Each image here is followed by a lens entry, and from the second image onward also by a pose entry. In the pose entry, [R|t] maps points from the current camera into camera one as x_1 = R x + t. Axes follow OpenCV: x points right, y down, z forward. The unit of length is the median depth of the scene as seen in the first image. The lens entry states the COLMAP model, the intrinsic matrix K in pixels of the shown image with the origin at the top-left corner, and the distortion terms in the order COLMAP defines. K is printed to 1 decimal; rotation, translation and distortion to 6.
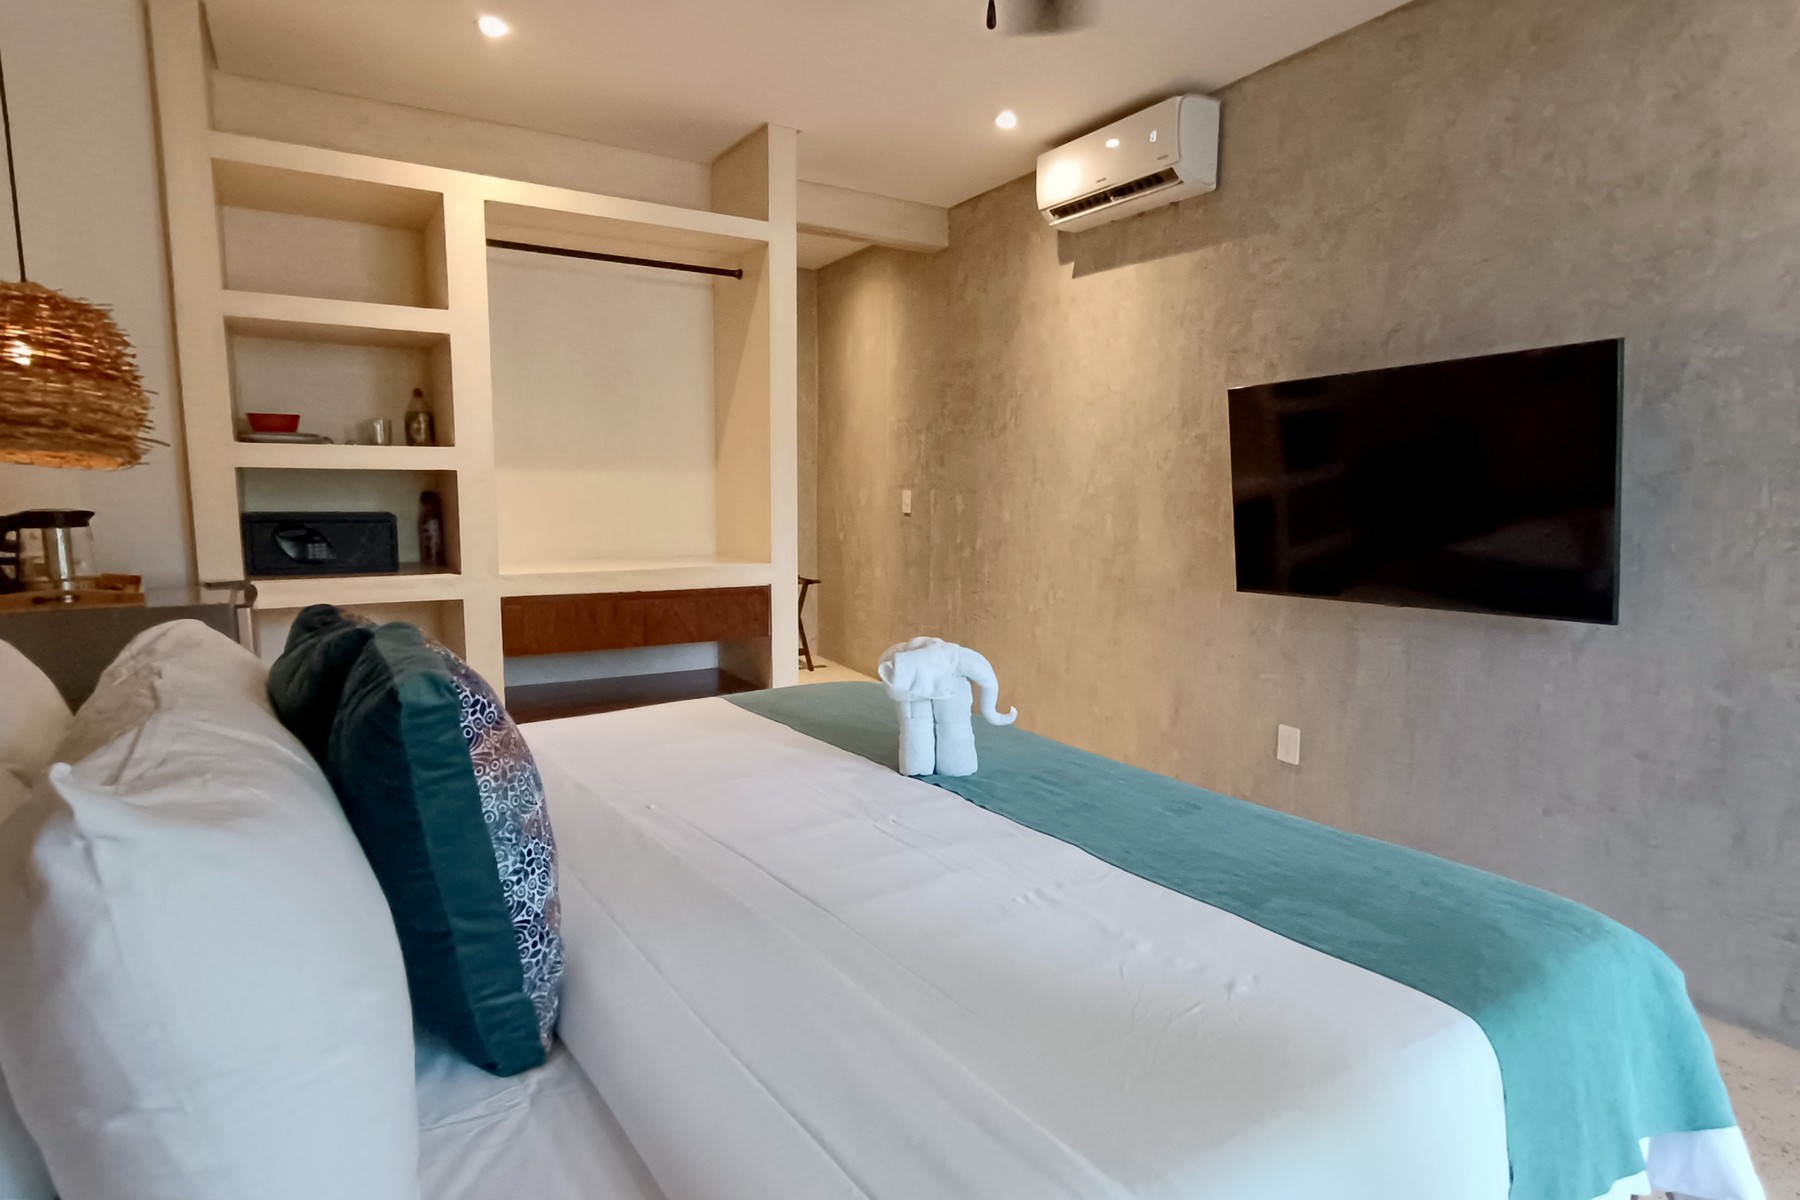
lens RADIAL K [[980.2, 0, 969.8], [0, 980.2, 601.9], [0, 0, 1]] dist [-0.032879, 0.039603]
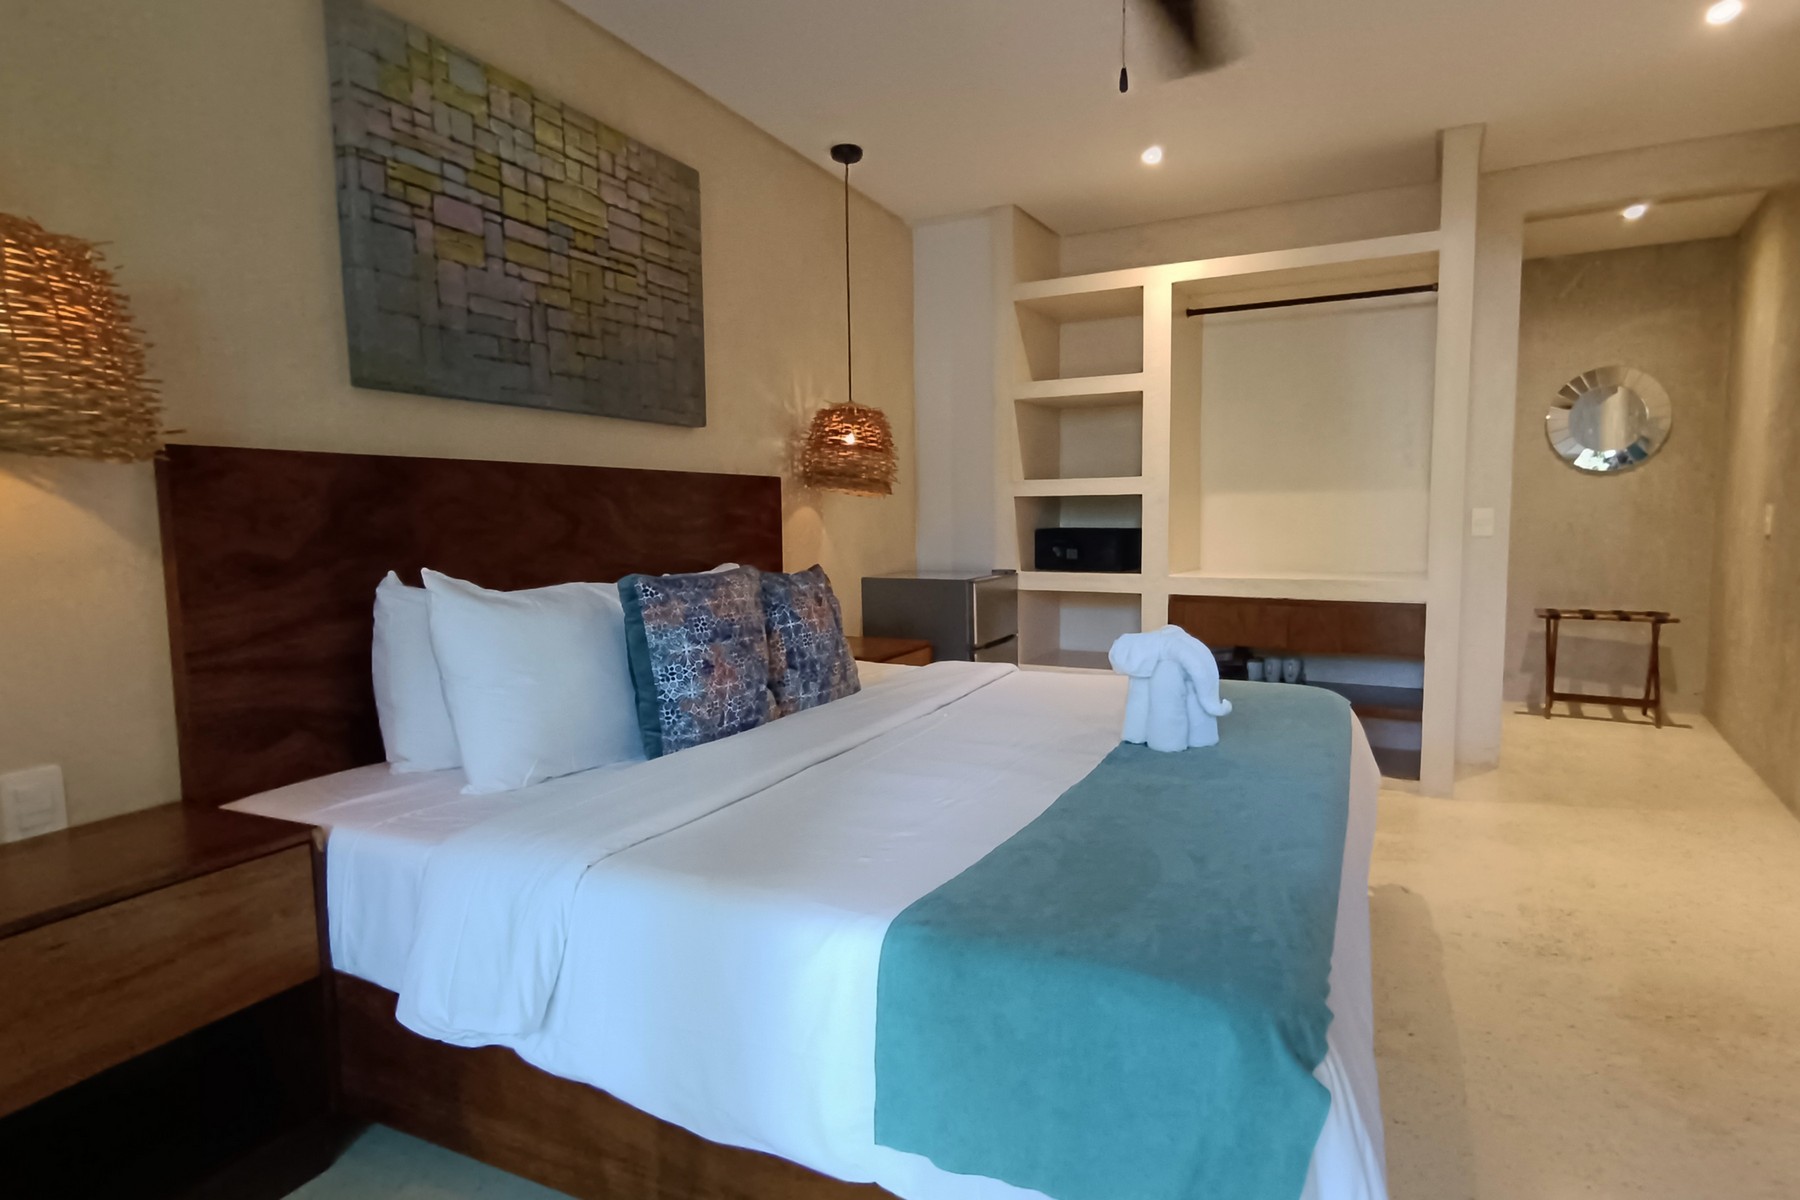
lens RADIAL K [[980.2, 0, 969.8], [0, 980.2, 601.9], [0, 0, 1]] dist [-0.032879, 0.039603]
pose [[0.493490, 0.059476, -0.867715, 0.514769], [-0.090674, 0.995741, 0.016682, 0.008159], [0.865012, 0.070447, 0.496781, 0.161442]]
